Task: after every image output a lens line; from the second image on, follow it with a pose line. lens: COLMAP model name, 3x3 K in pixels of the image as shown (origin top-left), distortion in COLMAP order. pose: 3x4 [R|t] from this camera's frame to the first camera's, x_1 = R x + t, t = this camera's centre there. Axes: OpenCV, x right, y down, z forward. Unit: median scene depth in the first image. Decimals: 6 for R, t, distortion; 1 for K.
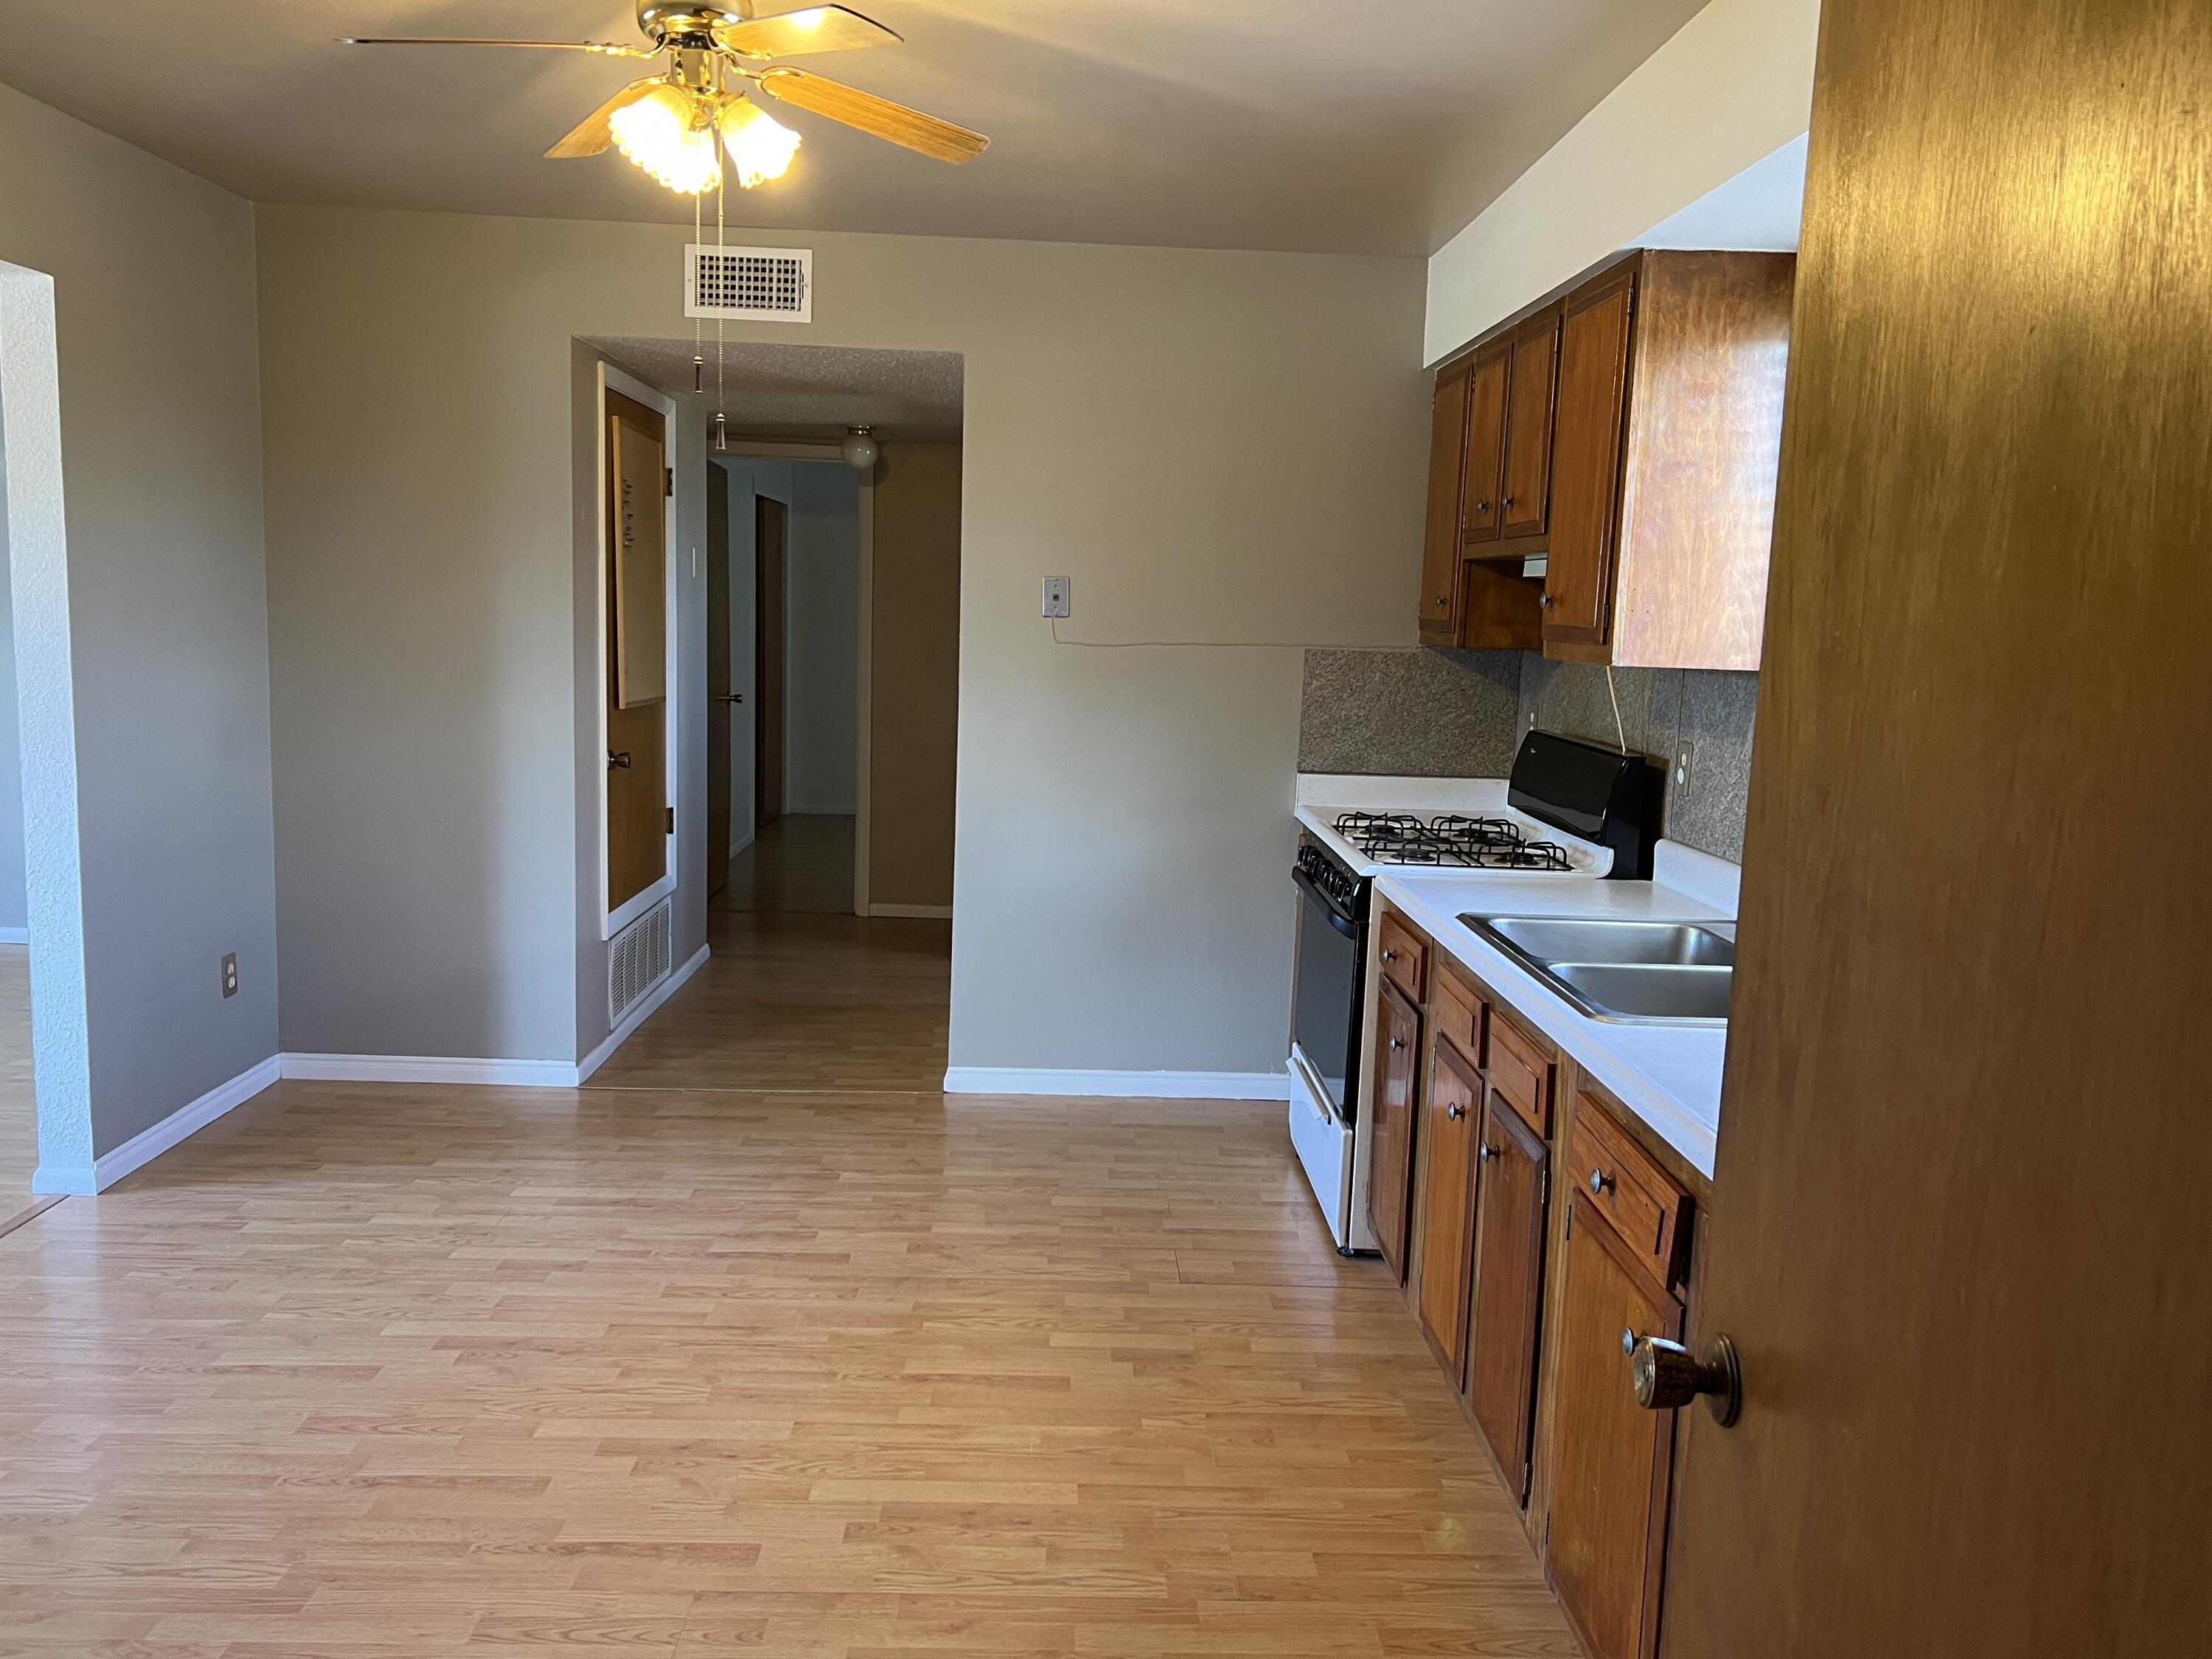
lens RADIAL K [[1655.0, 0, 1104.7], [0, 1655.0, 829.4], [0, 0, 1]] dist [0.055380, -0.051274]
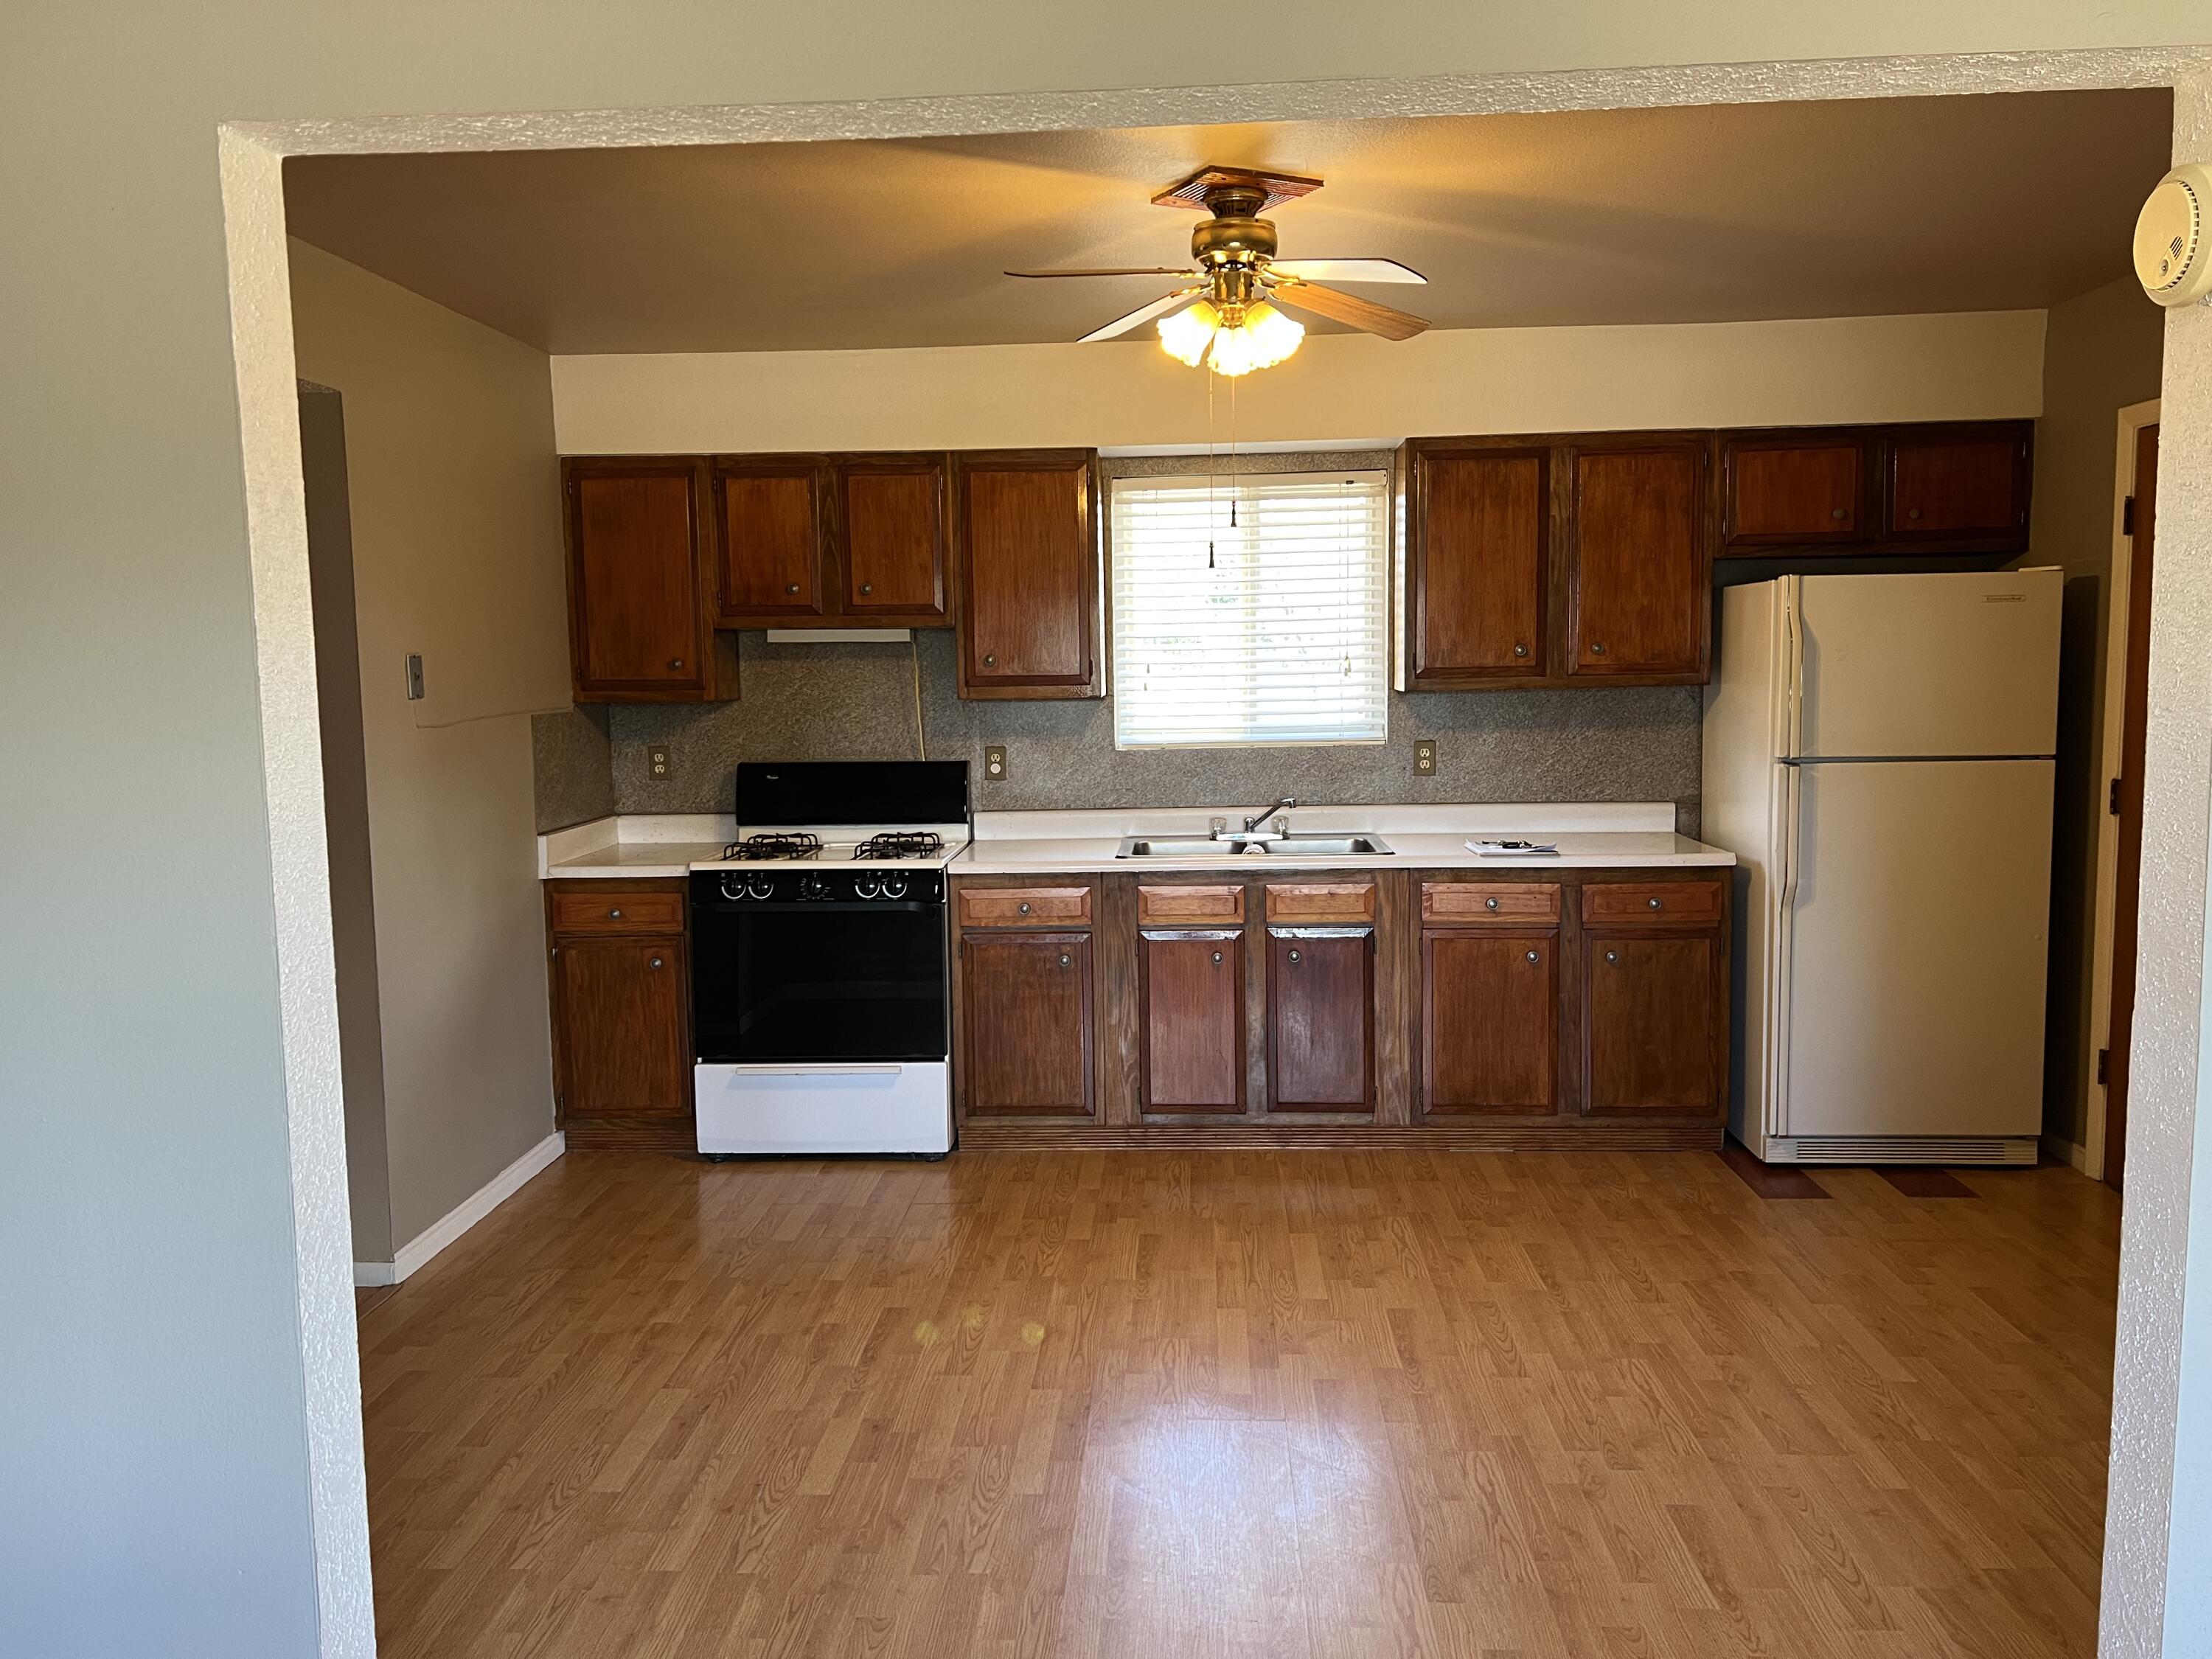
lens RADIAL K [[1655.0, 0, 1107.4], [0, 1655.0, 835.0], [0, 0, 1]] dist [0.055380, -0.051274]
pose [[0.083077, -0.139717, 0.986700, -1.318989], [0.154595, 0.979943, 0.125744, -0.167231], [-0.984479, 0.142093, 0.103011, 0.840623]]
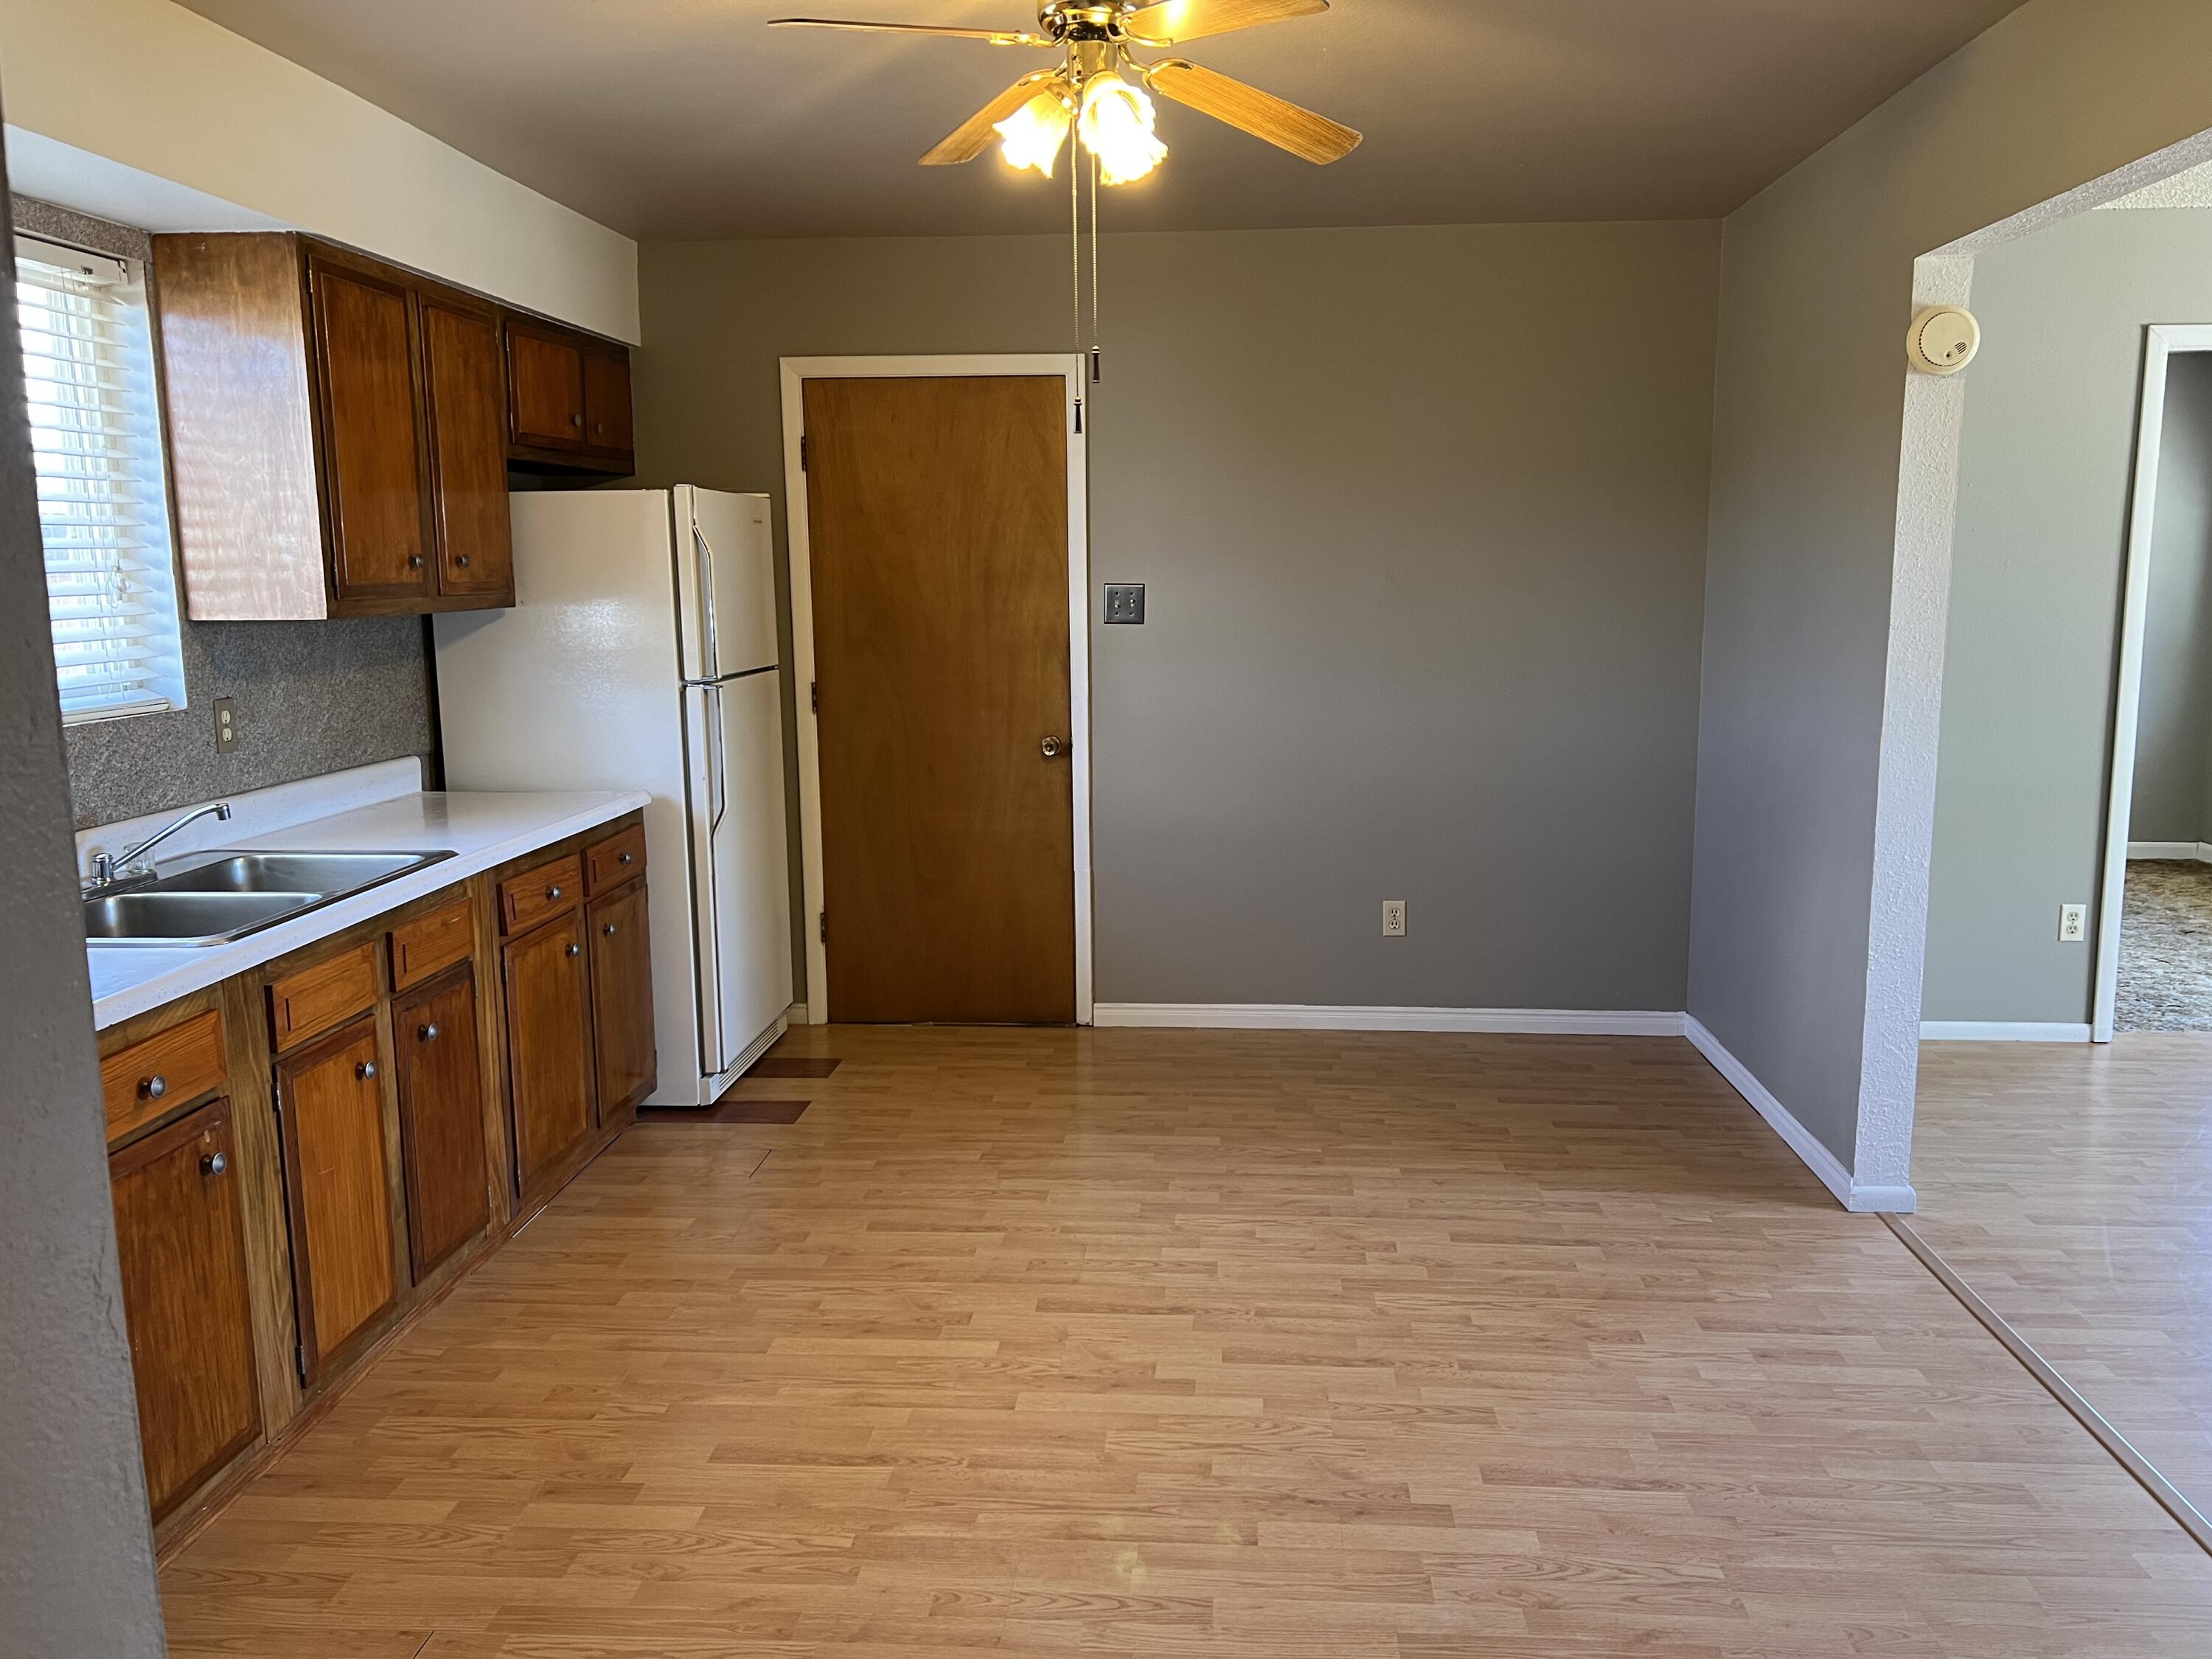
lens RADIAL K [[1655.0, 0, 1113.9], [0, 1655.0, 843.2], [0, 0, 1]] dist [0.055380, -0.051274]
pose [[-0.994451, -0.039535, 0.097486, -0.307429], [-0.008226, 0.953080, 0.302607, -0.250999], [-0.104875, 0.300126, -0.948117, 1.715168]]
